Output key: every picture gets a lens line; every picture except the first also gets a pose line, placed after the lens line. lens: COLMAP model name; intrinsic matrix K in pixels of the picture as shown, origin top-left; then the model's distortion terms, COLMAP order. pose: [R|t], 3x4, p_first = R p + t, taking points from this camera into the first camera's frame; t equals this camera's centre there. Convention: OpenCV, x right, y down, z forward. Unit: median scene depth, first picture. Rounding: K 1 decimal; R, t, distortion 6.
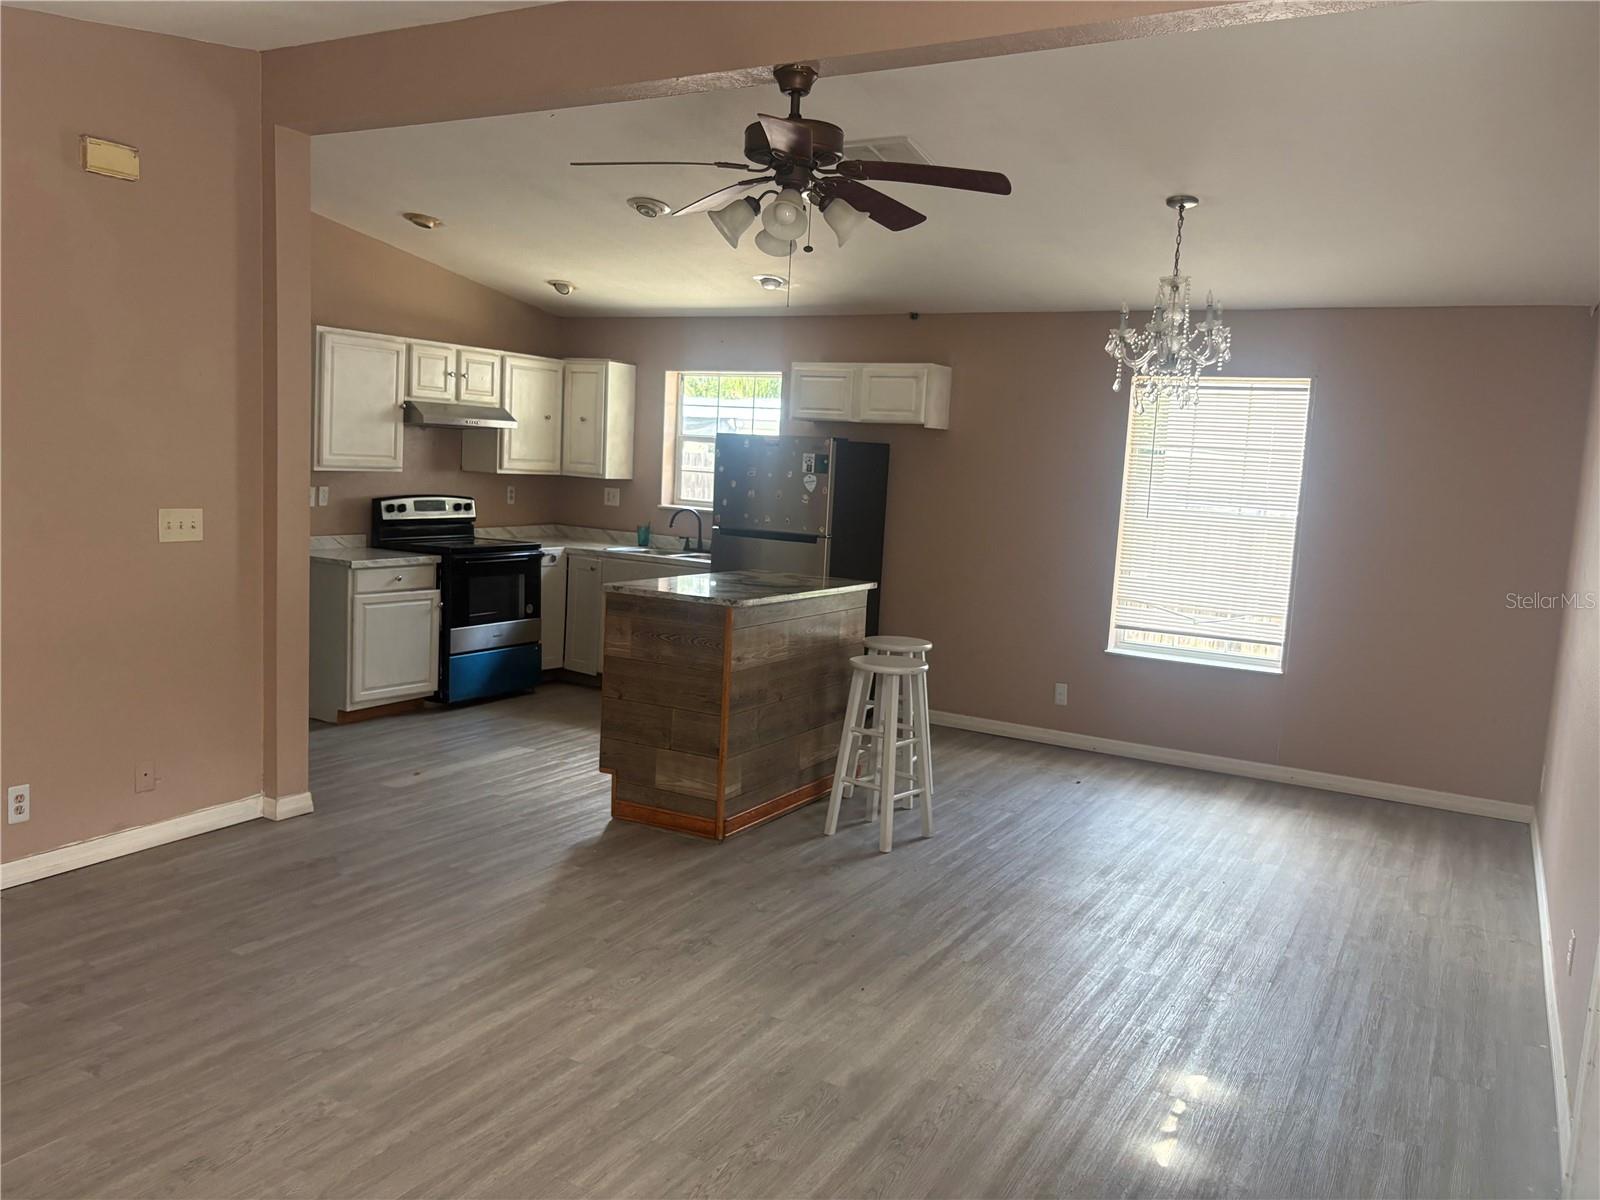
lens RADIAL K [[1212.7, 0, 799.1], [0, 1212.7, 600.2], [0, 0, 1]] dist [0.001362, 0.001928]
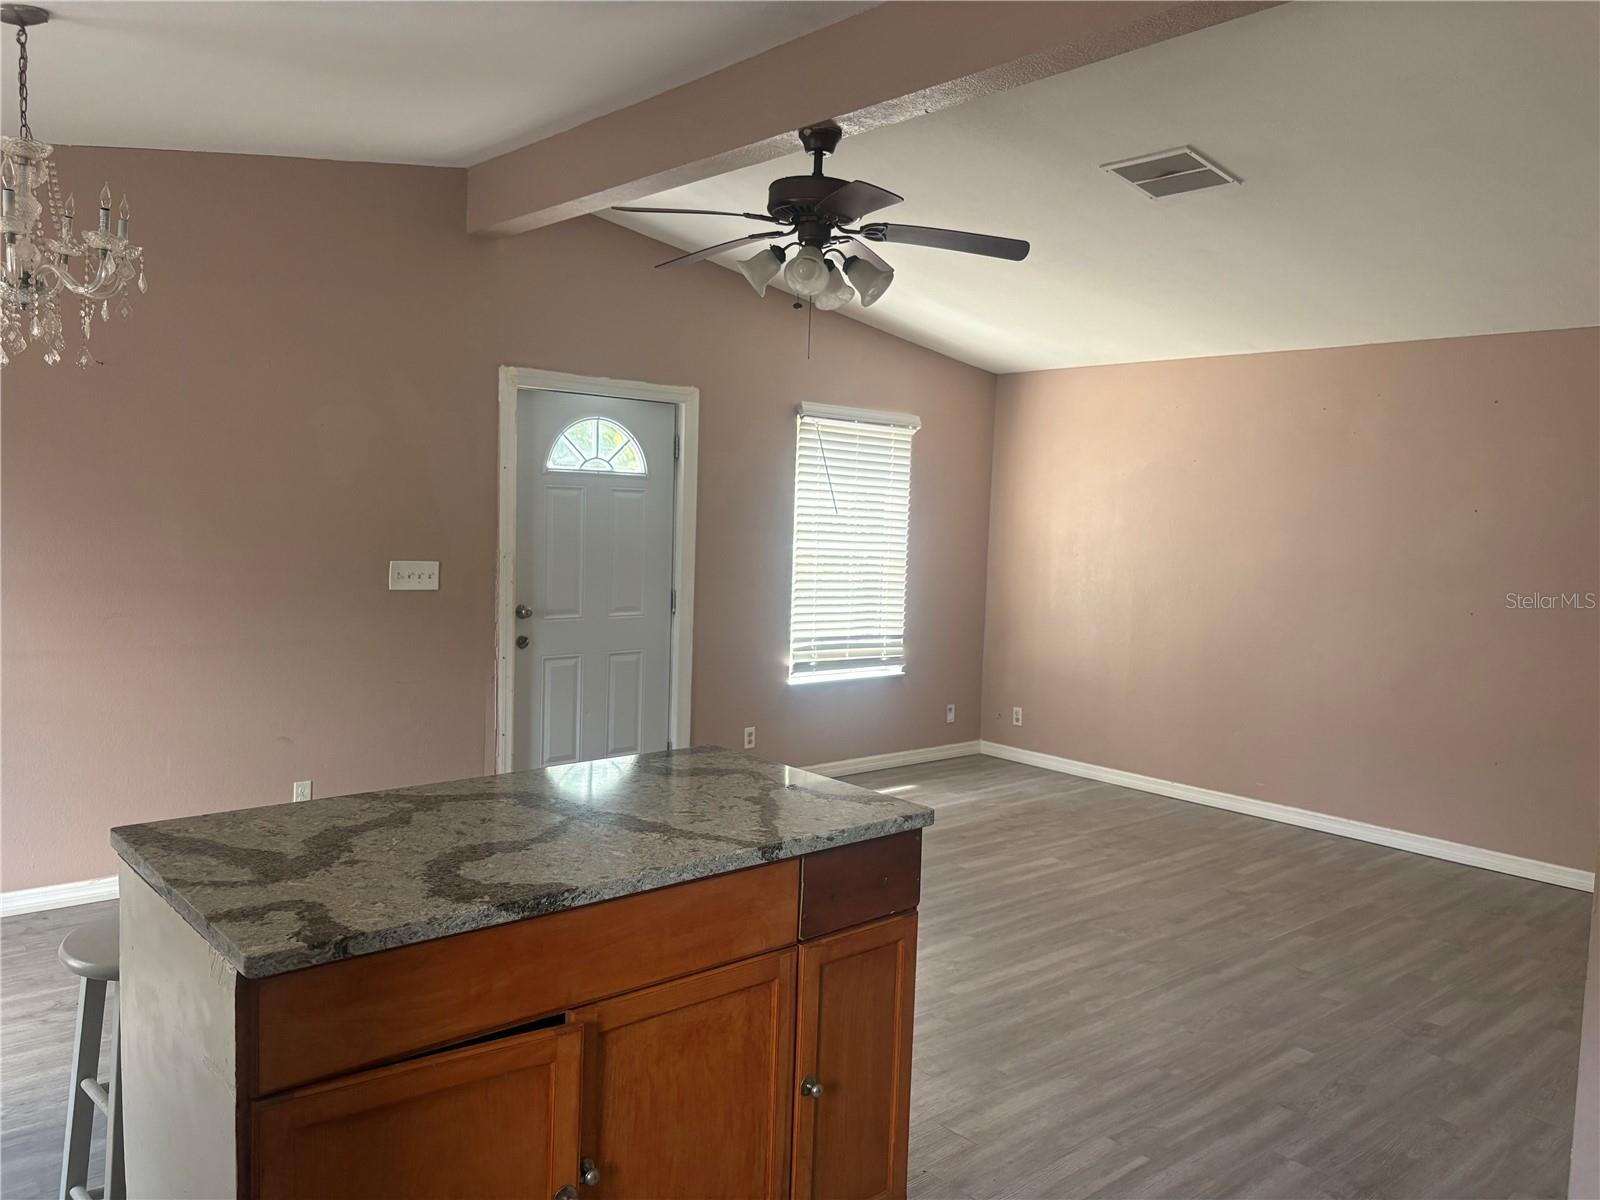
lens RADIAL K [[1212.7, 0, 802.3], [0, 1212.7, 602.0], [0, 0, 1]] dist [0.001362, 0.001928]
pose [[-0.937090, -0.107032, 0.332274, -0.403645], [-0.045737, 0.981276, 0.187099, -0.252274], [-0.346078, 0.160132, -0.924439, 2.176075]]
